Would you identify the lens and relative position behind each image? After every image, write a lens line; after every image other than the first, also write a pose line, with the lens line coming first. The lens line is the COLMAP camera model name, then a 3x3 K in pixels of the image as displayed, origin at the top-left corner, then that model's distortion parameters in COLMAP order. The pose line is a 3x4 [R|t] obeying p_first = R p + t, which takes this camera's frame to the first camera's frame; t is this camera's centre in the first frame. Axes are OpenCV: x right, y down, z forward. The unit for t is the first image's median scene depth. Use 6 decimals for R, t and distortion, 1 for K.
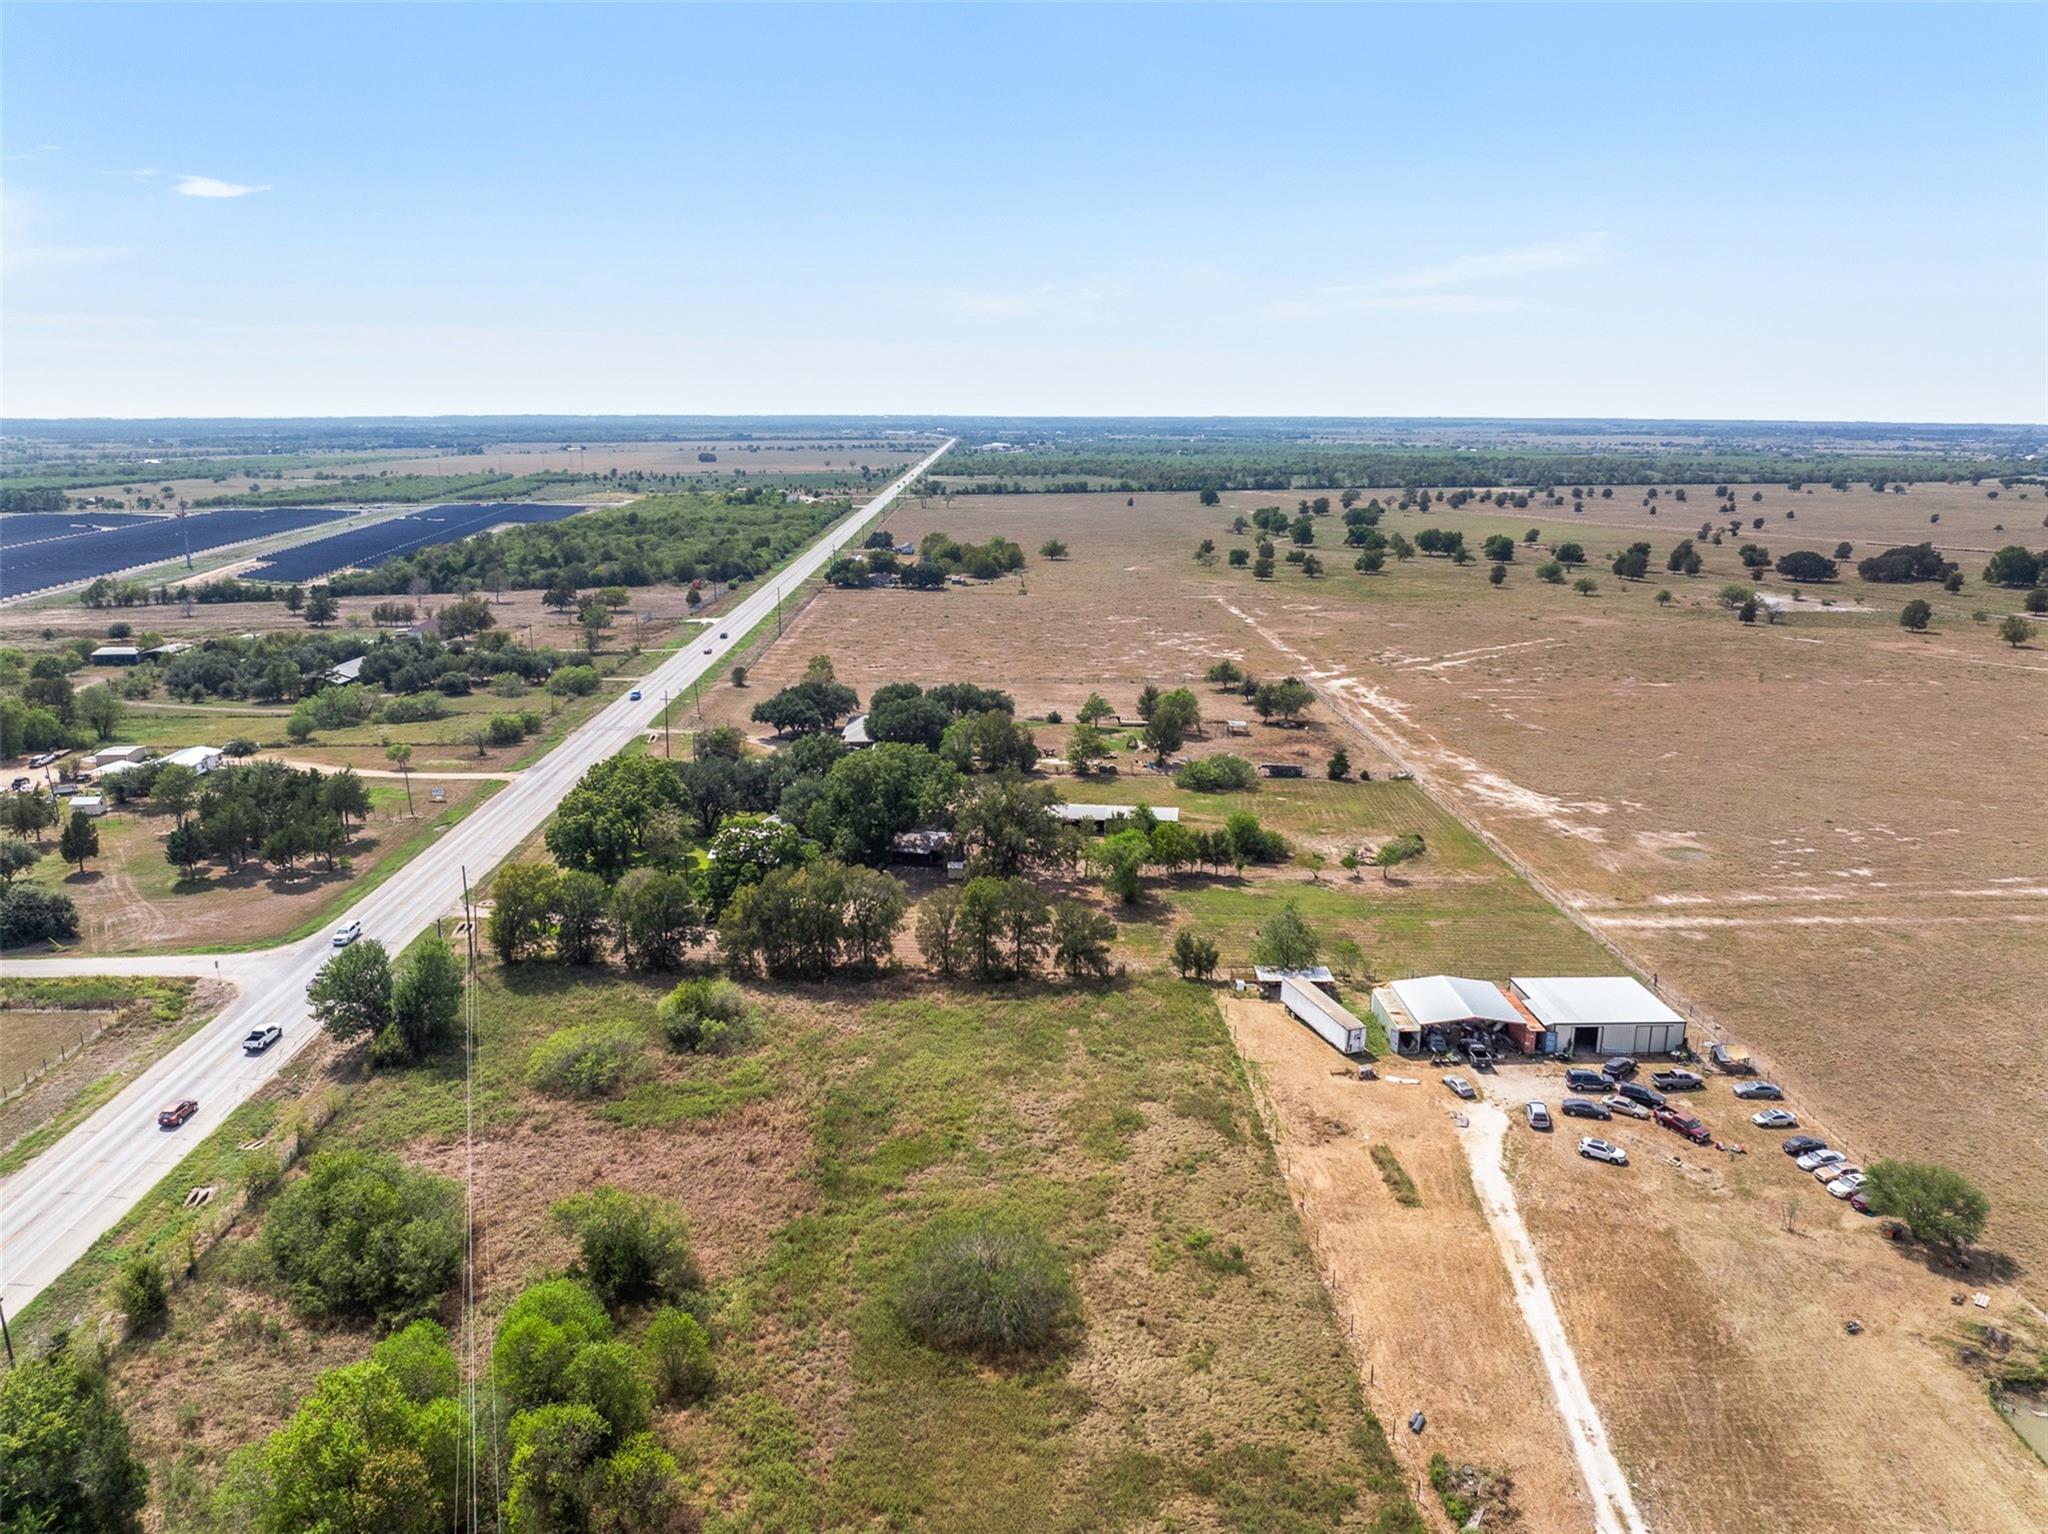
lens RADIAL K [[1437.7, 0, 1035.4], [0, 1437.7, 777.1], [0, 0, 1]] dist [-0.066479, 0.043461]
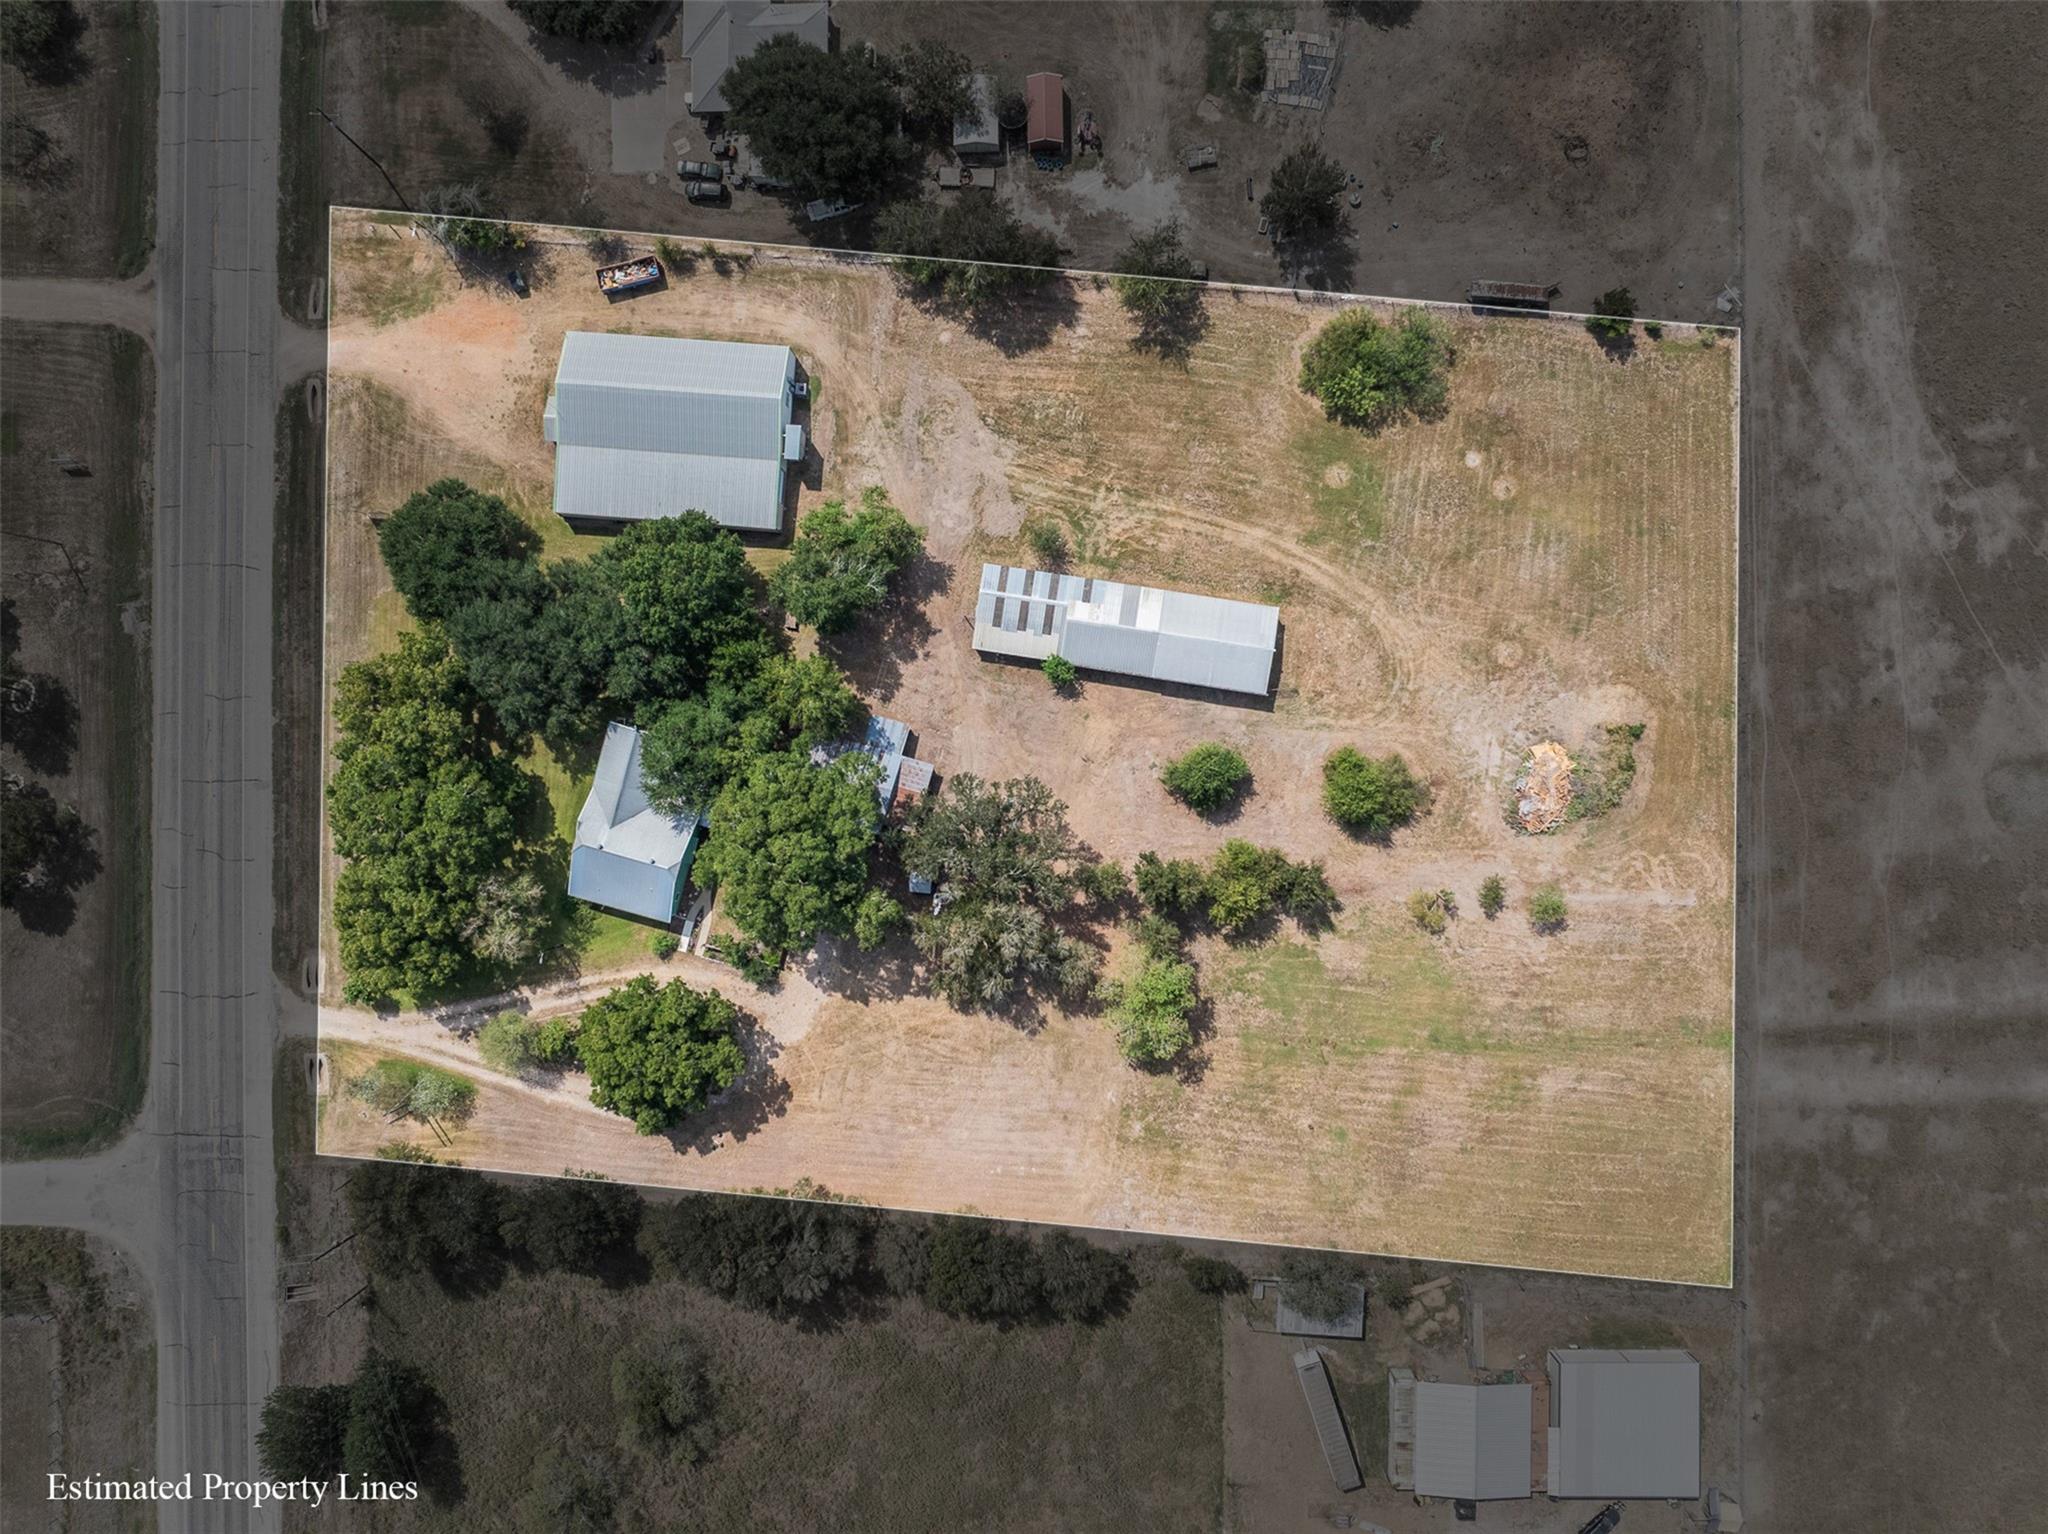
lens RADIAL K [[1437.7, 0, 1035.4], [0, 1437.7, 777.1], [0, 0, 1]] dist [-0.066479, 0.043461]
pose [[0.999075, 0.032162, -0.028530, 0.017897], [0.019635, 0.249016, 0.968300, -0.641820], [0.038246, -0.967965, 0.248154, 0.898798]]
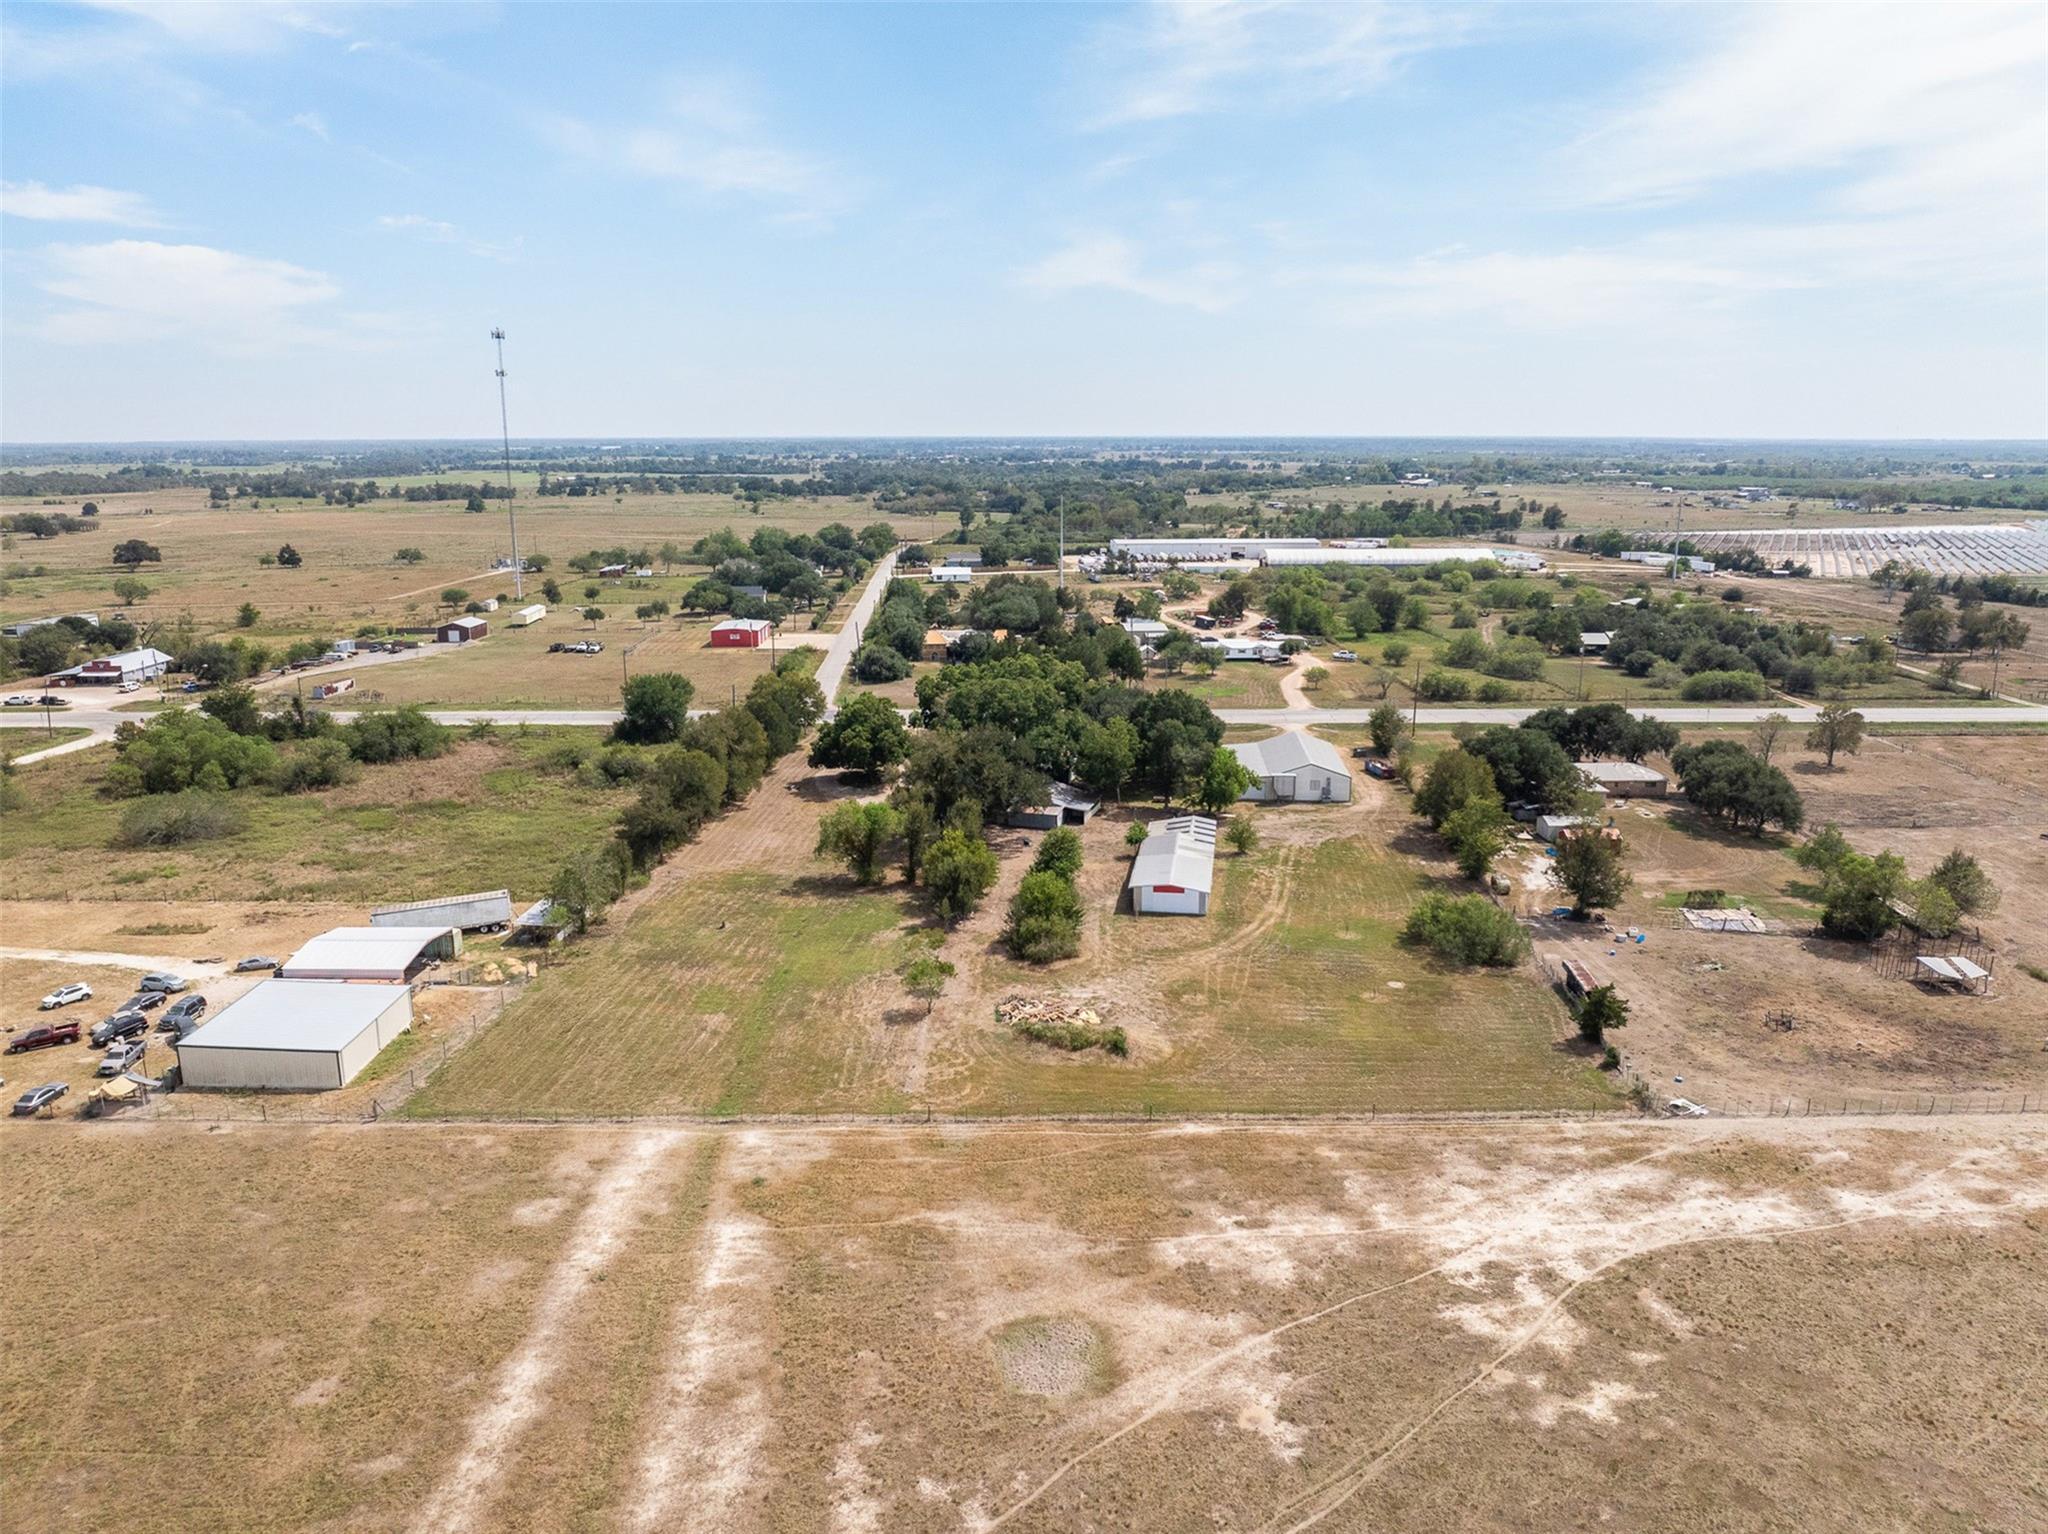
lens RADIAL K [[1437.7, 0, 1035.4], [0, 1437.7, 777.1], [0, 0, 1]] dist [-0.066479, 0.043461]
pose [[-0.025851, 0.228940, -0.973097, 0.856209], [-0.245073, 0.942266, 0.228197, -0.187312], [0.969160, 0.244379, 0.031749, 1.028754]]
